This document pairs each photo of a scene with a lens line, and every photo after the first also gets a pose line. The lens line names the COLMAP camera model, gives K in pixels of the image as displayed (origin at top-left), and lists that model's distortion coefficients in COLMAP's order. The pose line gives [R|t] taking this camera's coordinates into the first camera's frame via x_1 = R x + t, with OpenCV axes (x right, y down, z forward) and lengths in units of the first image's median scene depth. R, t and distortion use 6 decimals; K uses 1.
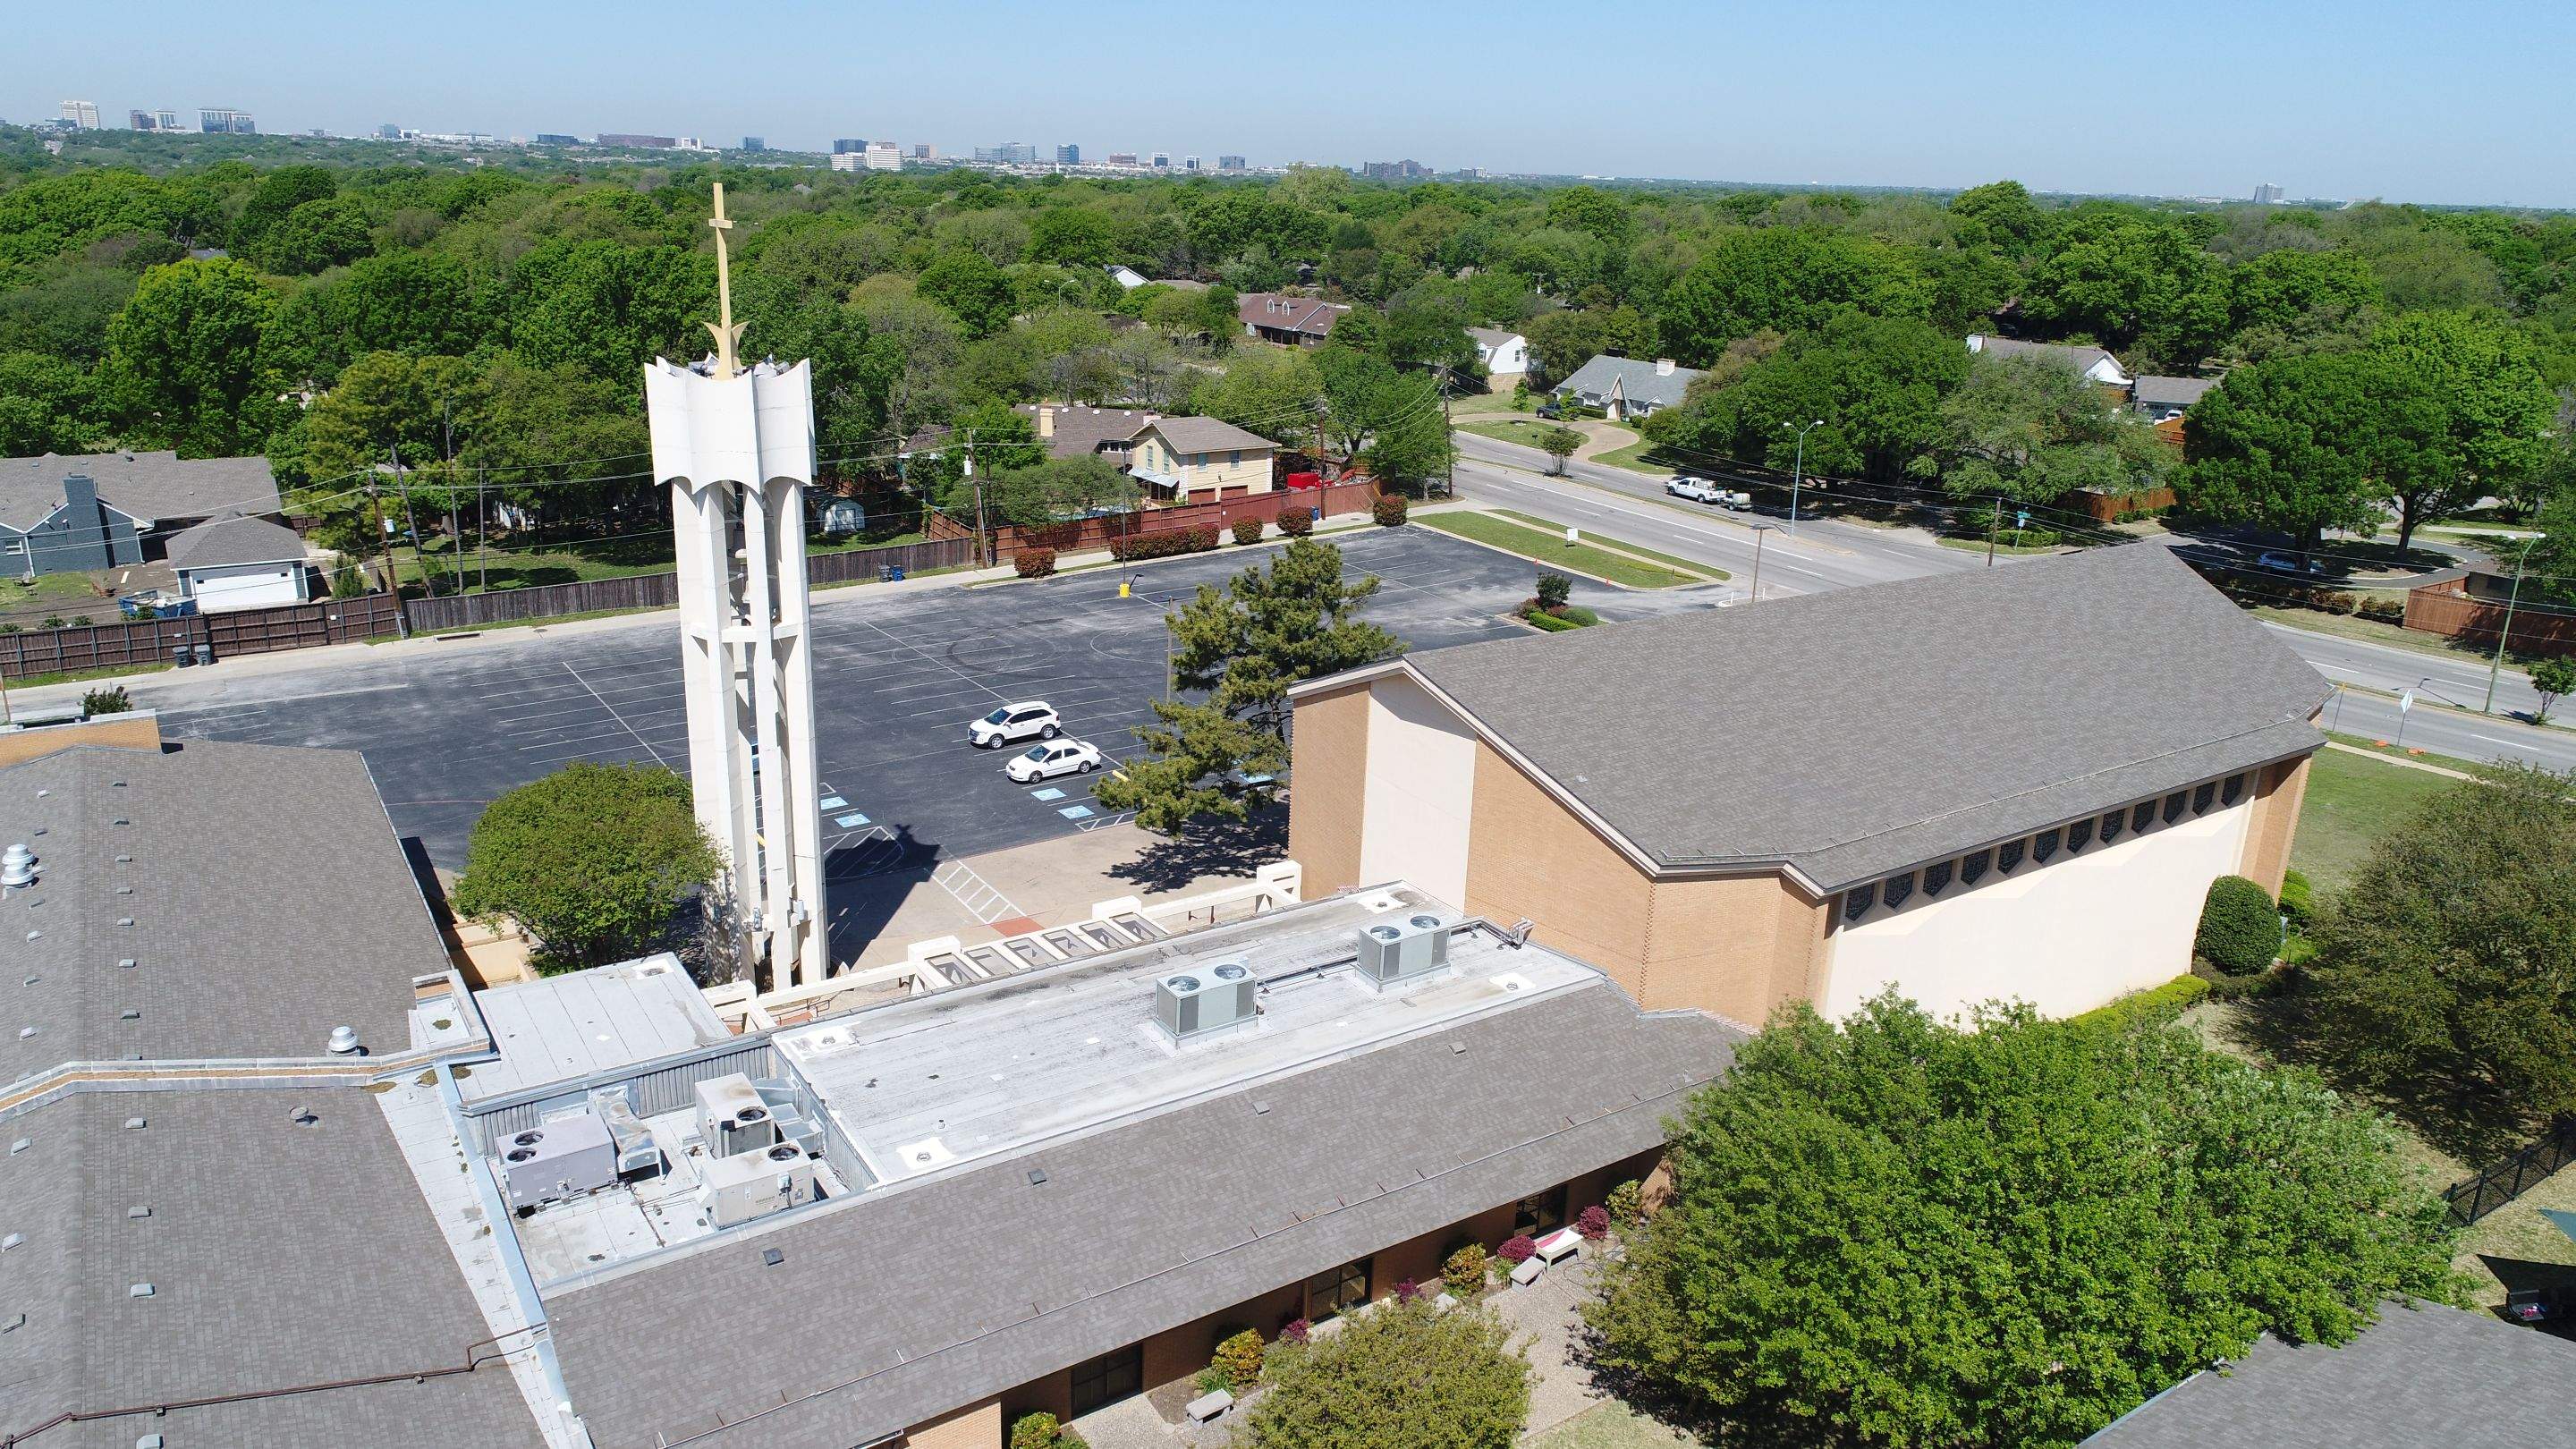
lens RADIAL K [[1727.5, 0, 1279.2], [0, 1727.5, 725.0], [0, 0, 1]] dist [0.003430, 0.000774]
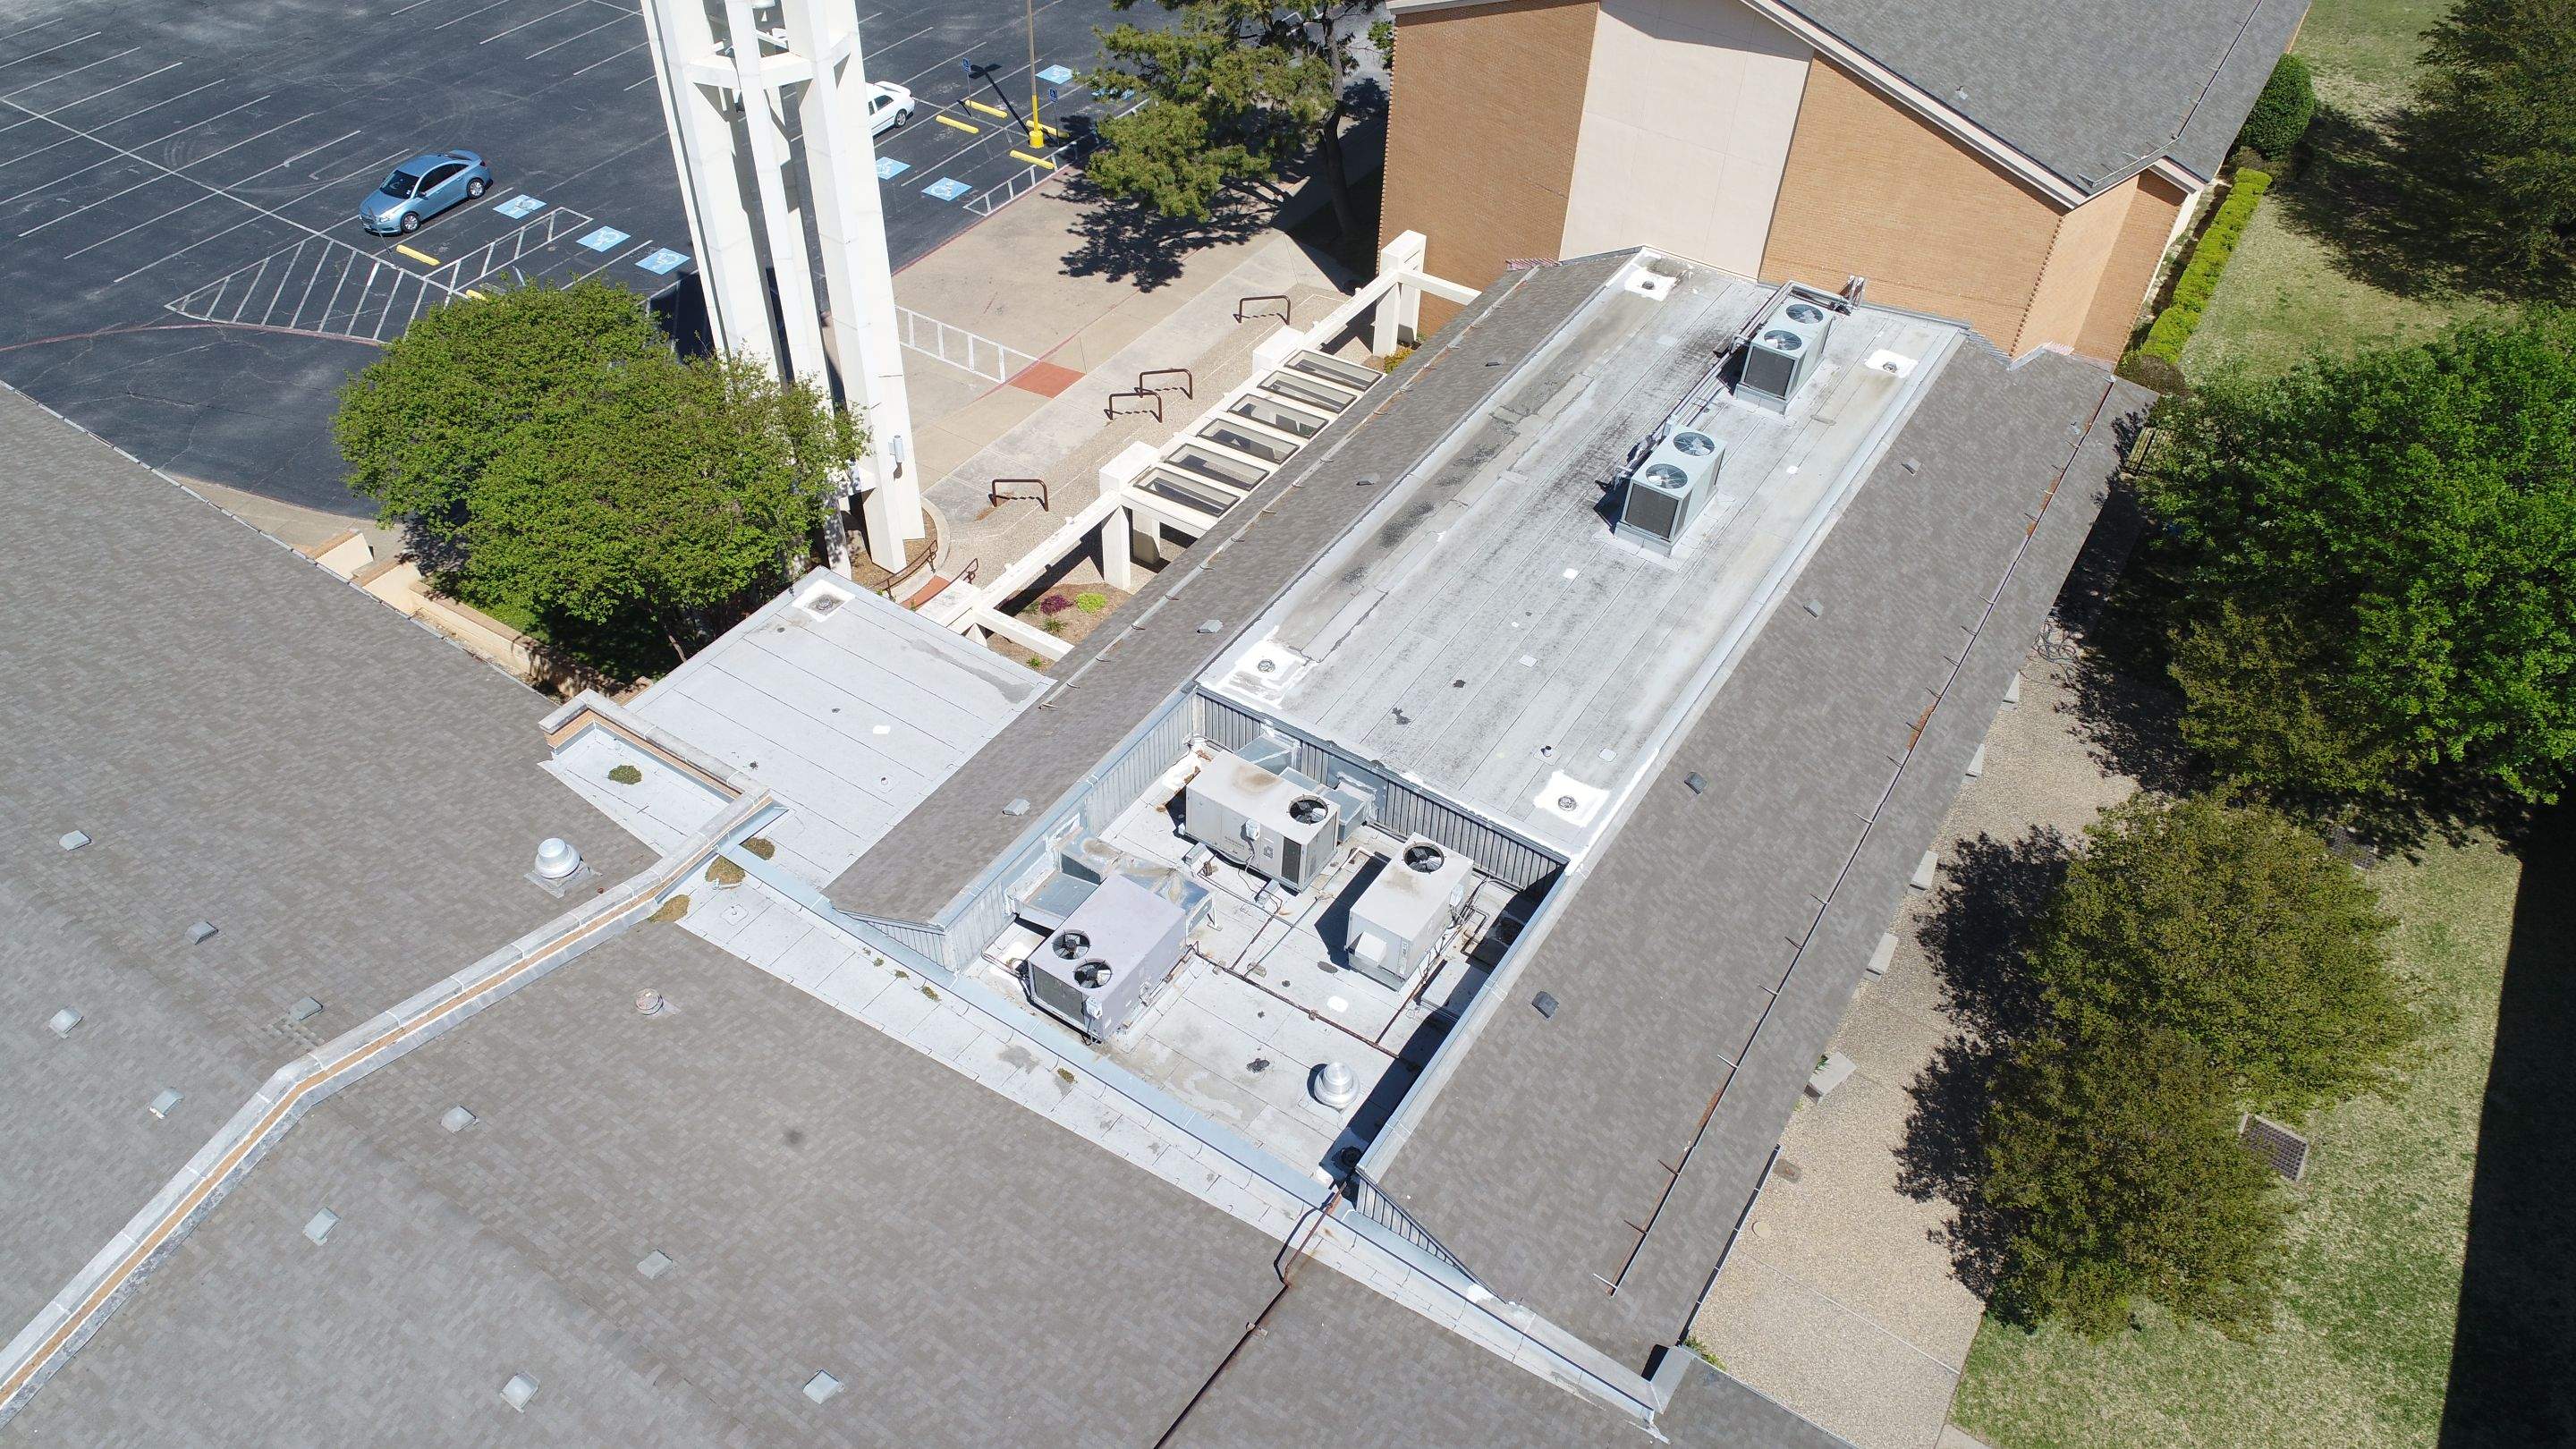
lens RADIAL K [[1727.5, 0, 1279.2], [0, 1727.5, 725.0], [0, 0, 1]] dist [0.003430, 0.000774]
pose [[0.914150, -0.280148, 0.292996, -0.441167], [0.120776, 0.878175, 0.462841, -0.124482], [-0.386966, -0.387720, 0.836619, 0.343549]]
